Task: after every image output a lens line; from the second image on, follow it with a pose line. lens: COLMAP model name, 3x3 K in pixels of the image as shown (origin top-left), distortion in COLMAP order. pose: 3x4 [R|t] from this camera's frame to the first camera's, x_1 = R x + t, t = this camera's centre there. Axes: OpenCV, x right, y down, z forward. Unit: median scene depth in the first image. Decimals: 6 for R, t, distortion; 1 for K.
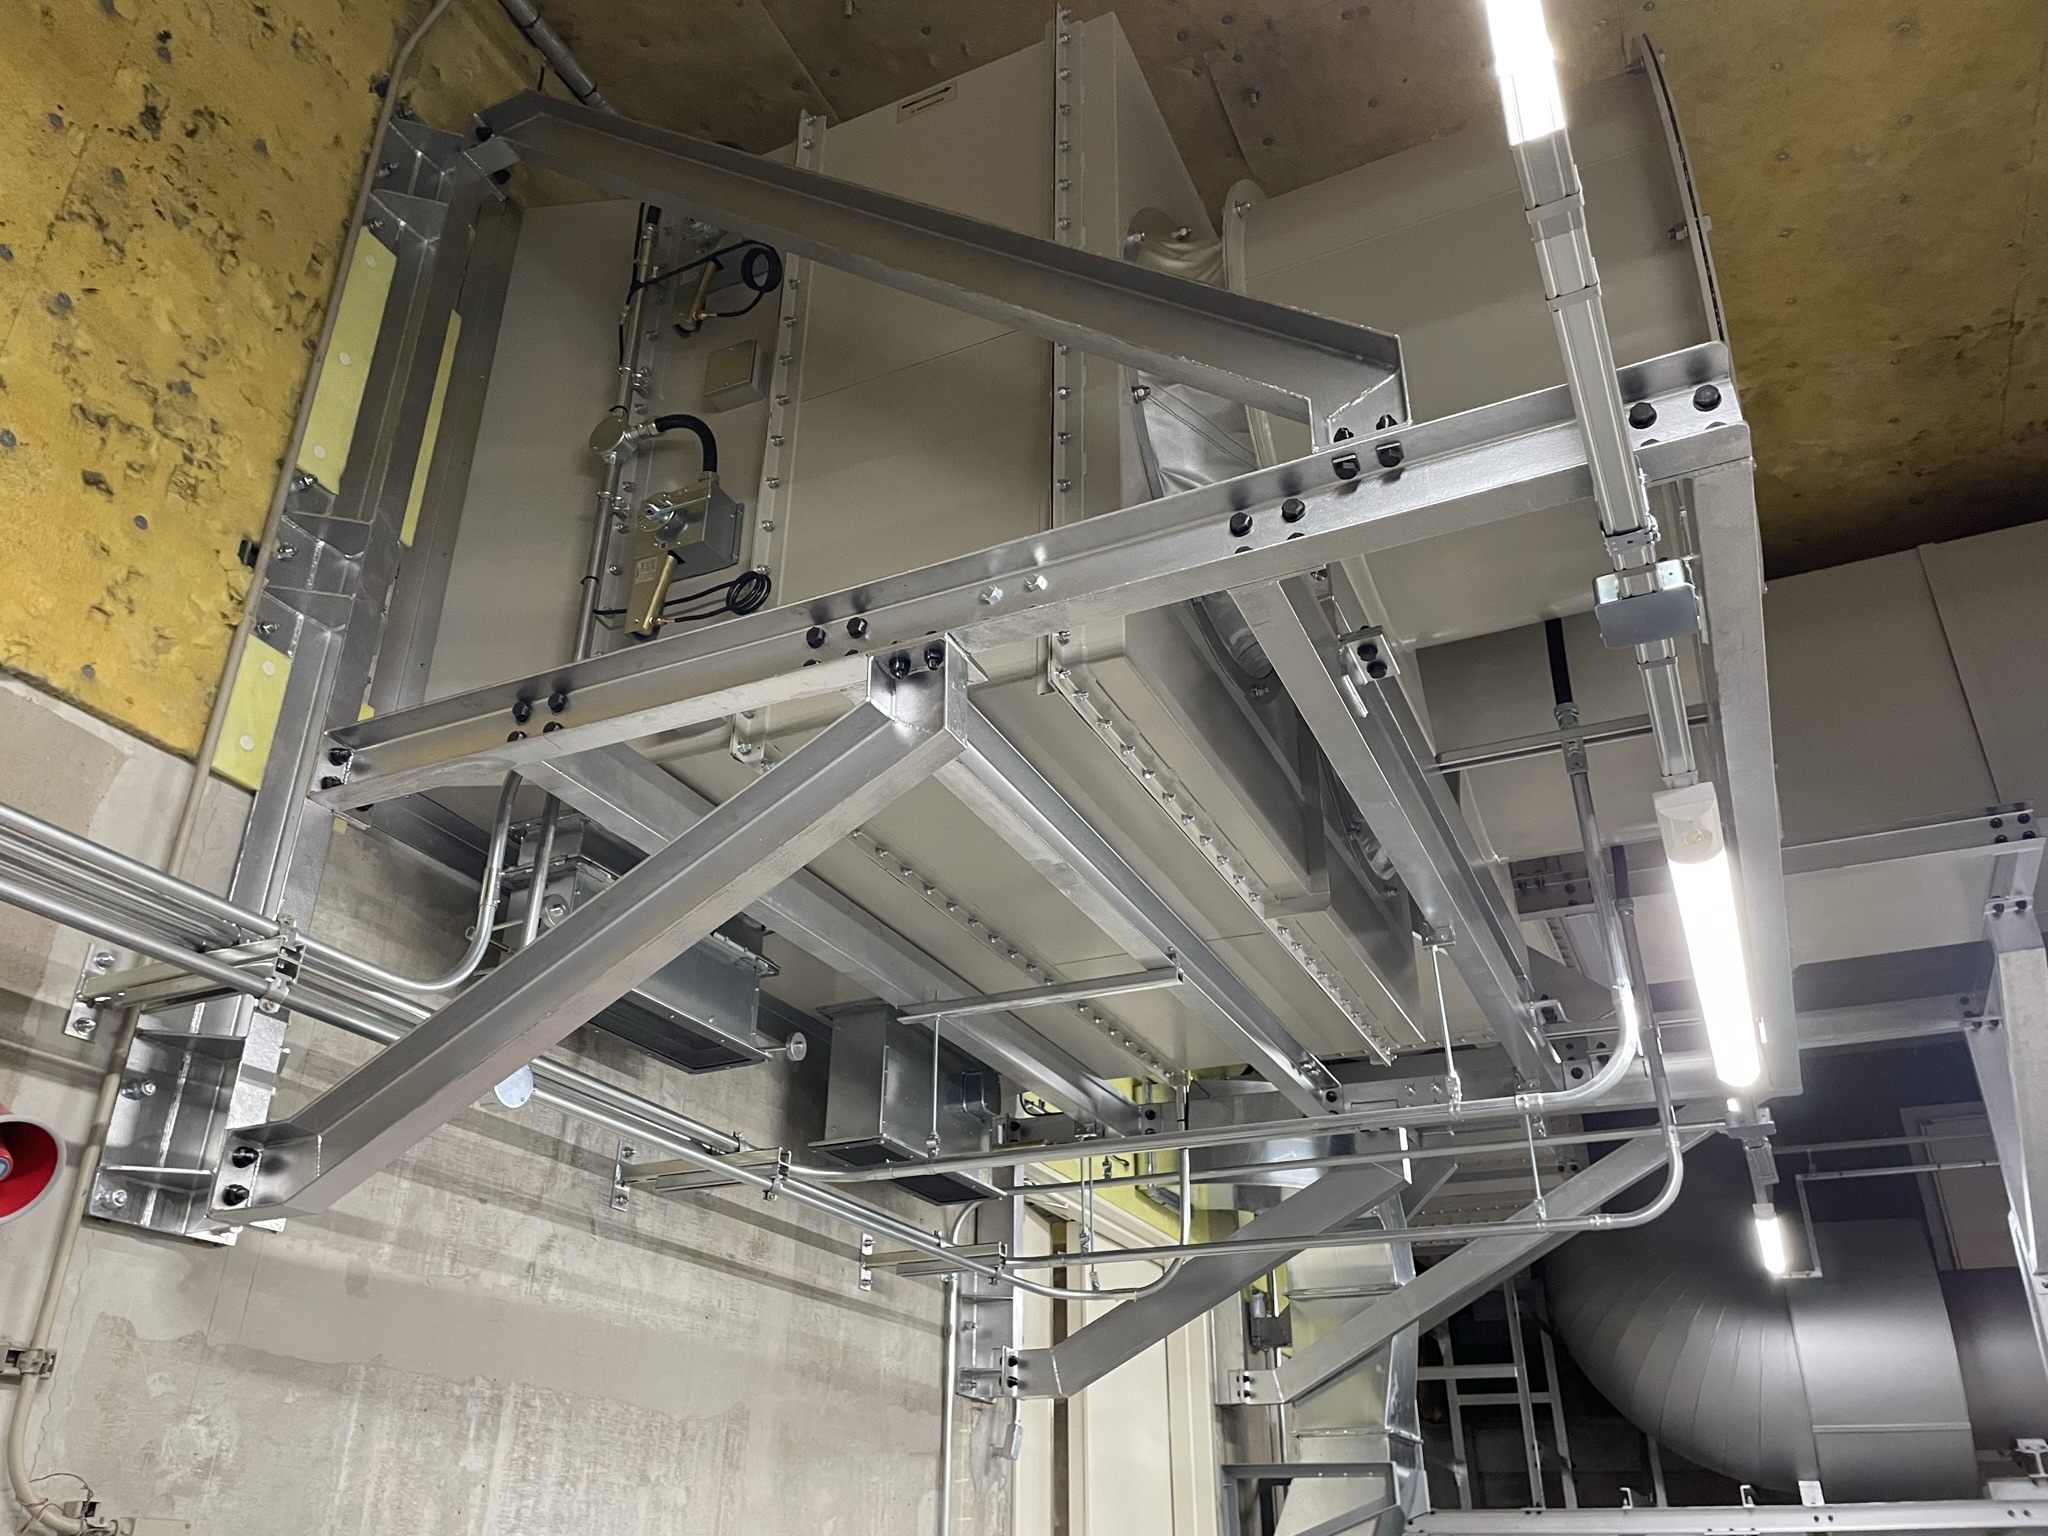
lens RADIAL K [[1564.7, 0, 1027.3], [0, 1564.7, 745.7], [0, 0, 1]] dist [0.070118, -0.076251]
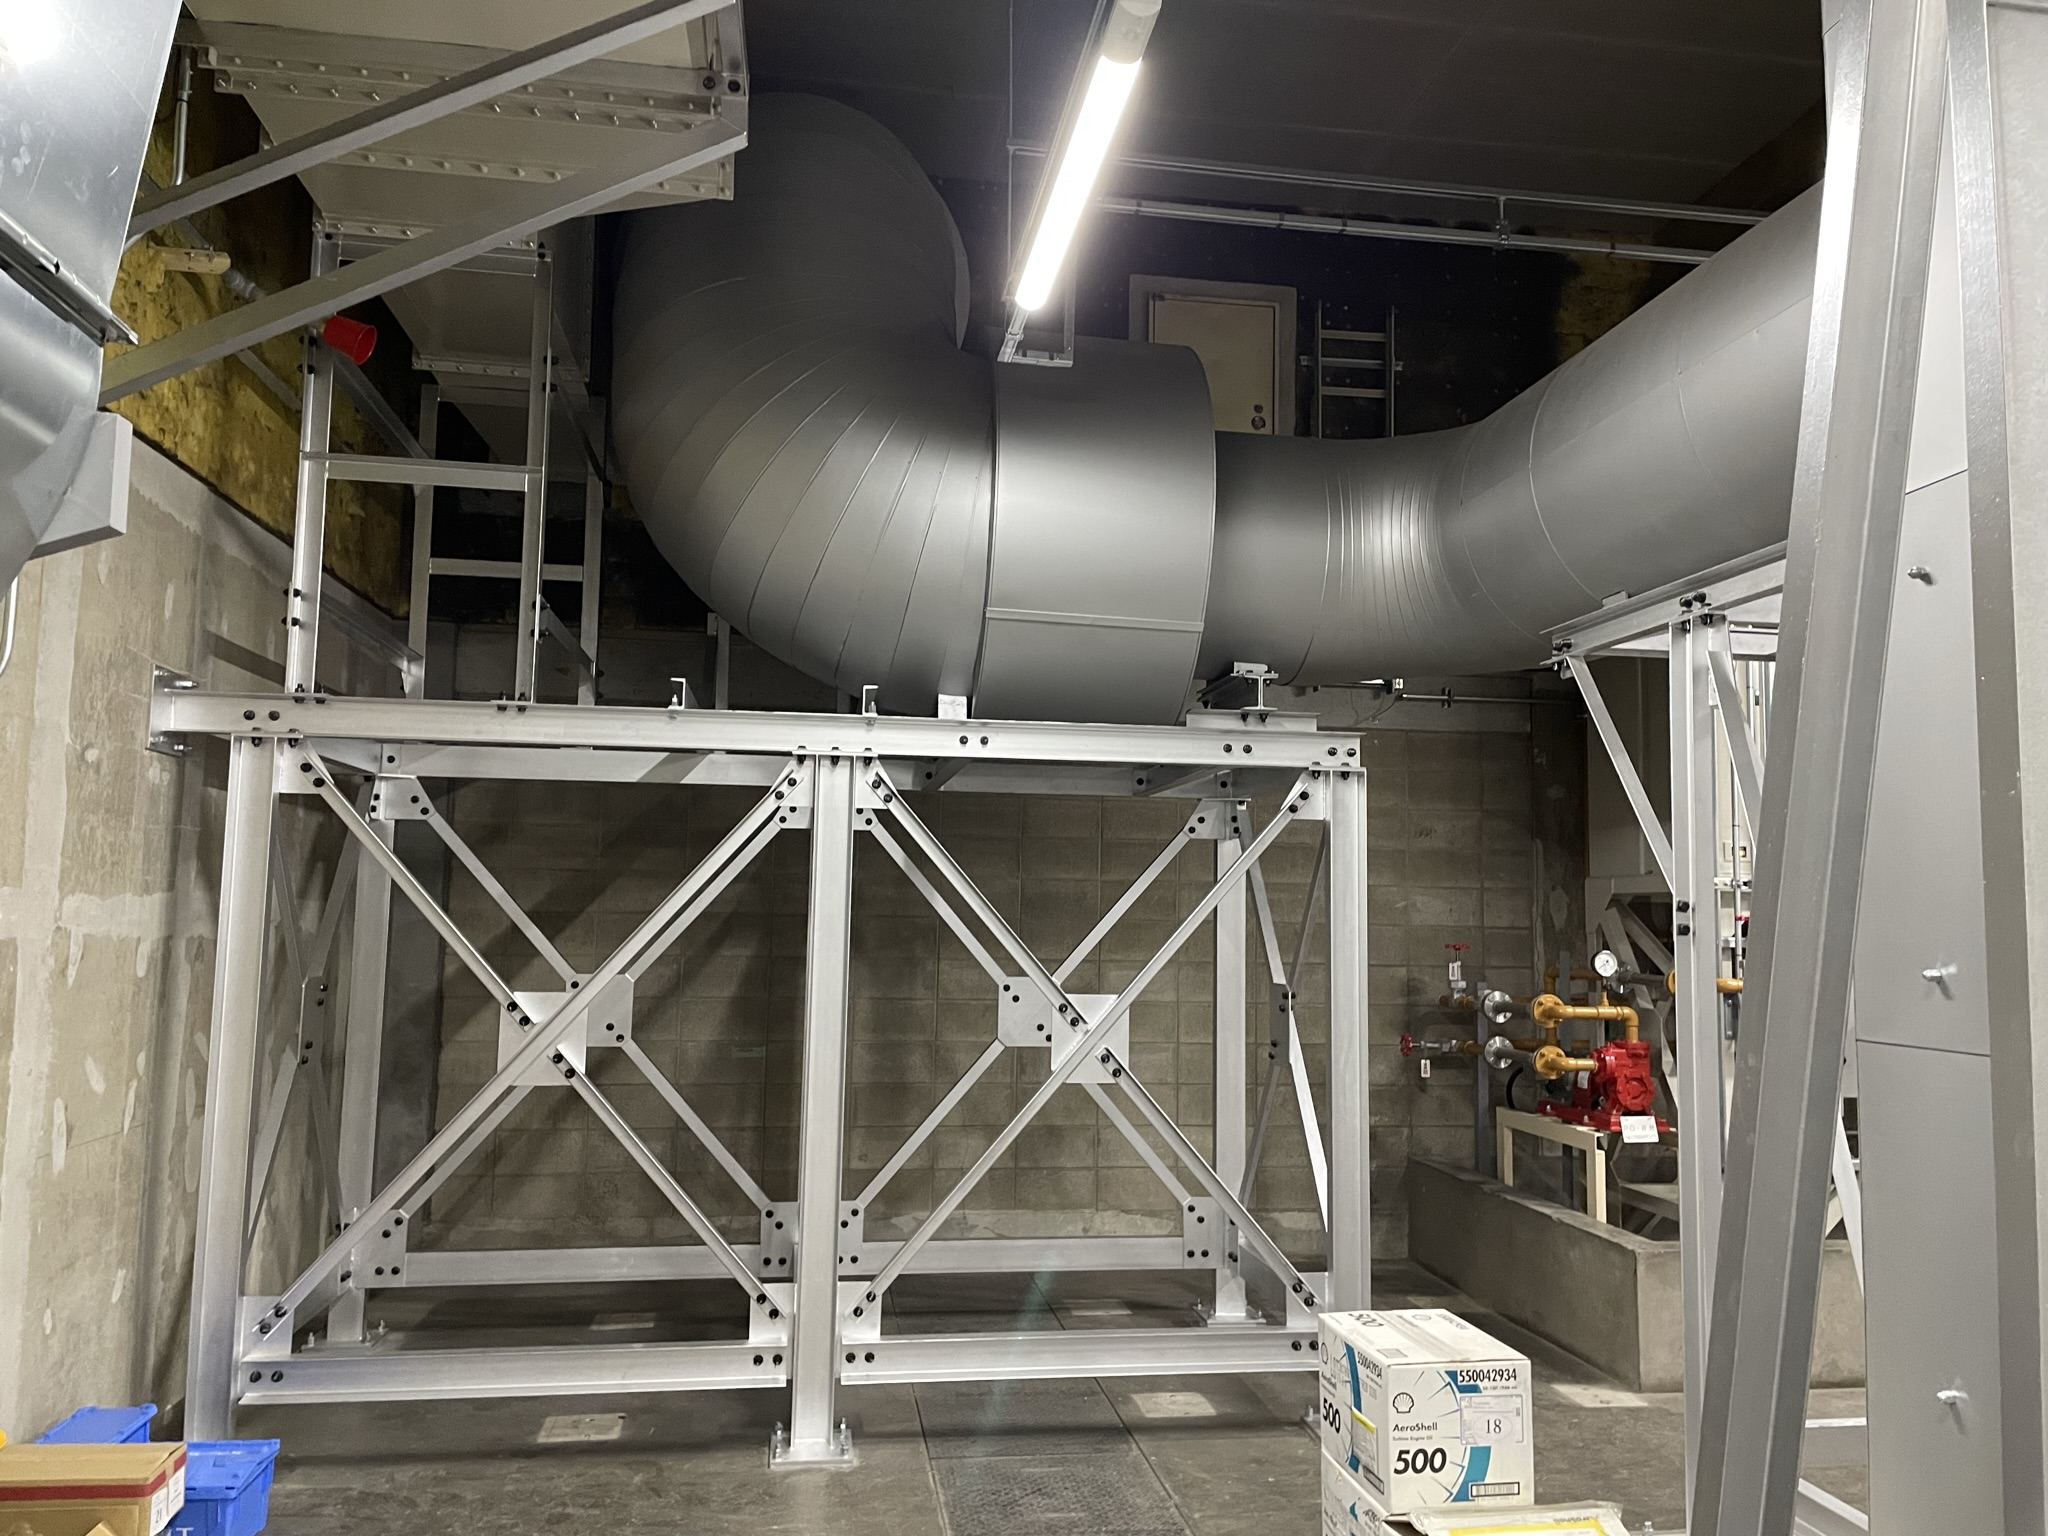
lens RADIAL K [[1564.7, 0, 1027.3], [0, 1564.7, 745.7], [0, 0, 1]] dist [0.070118, -0.076251]
pose [[0.832944, 0.073300, 0.548481, 0.170613], [-0.281667, 0.909335, 0.306224, 0.282739], [-0.476307, -0.409557, 0.778071, 0.487833]]
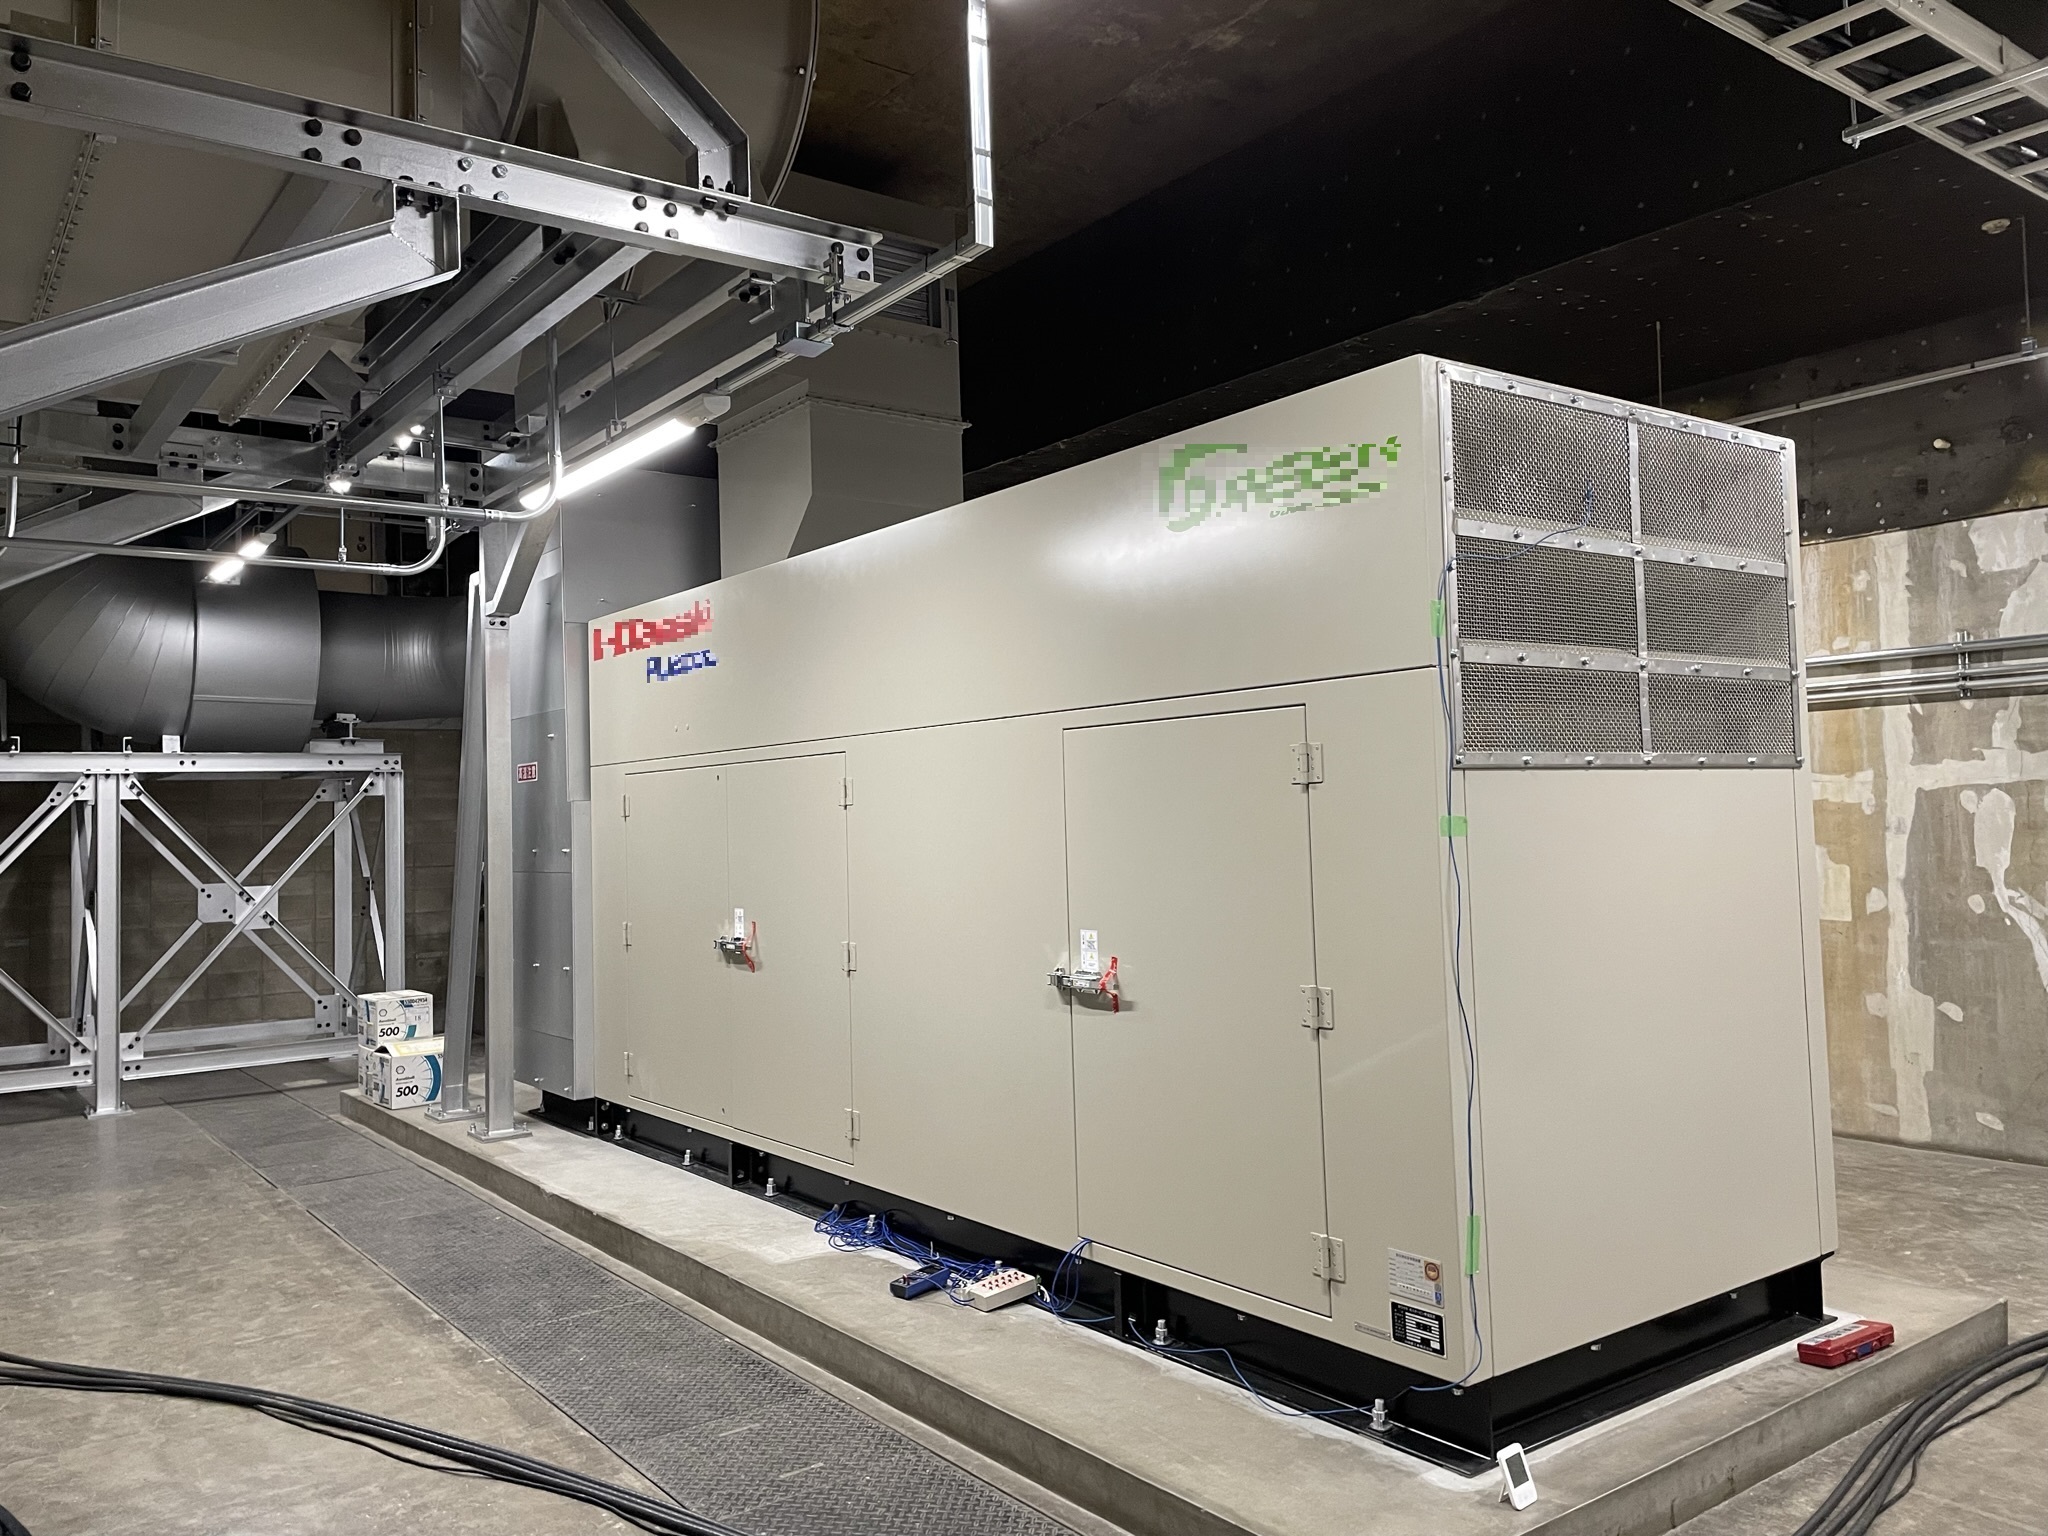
lens RADIAL K [[1564.7, 0, 1027.3], [0, 1564.7, 745.7], [0, 0, 1]] dist [0.070118, -0.076251]
pose [[0.470944, 0.027454, 0.881736, -0.286924], [-0.399923, 0.897548, 0.185657, -0.024801], [-0.786303, -0.440061, 0.433675, -0.061345]]
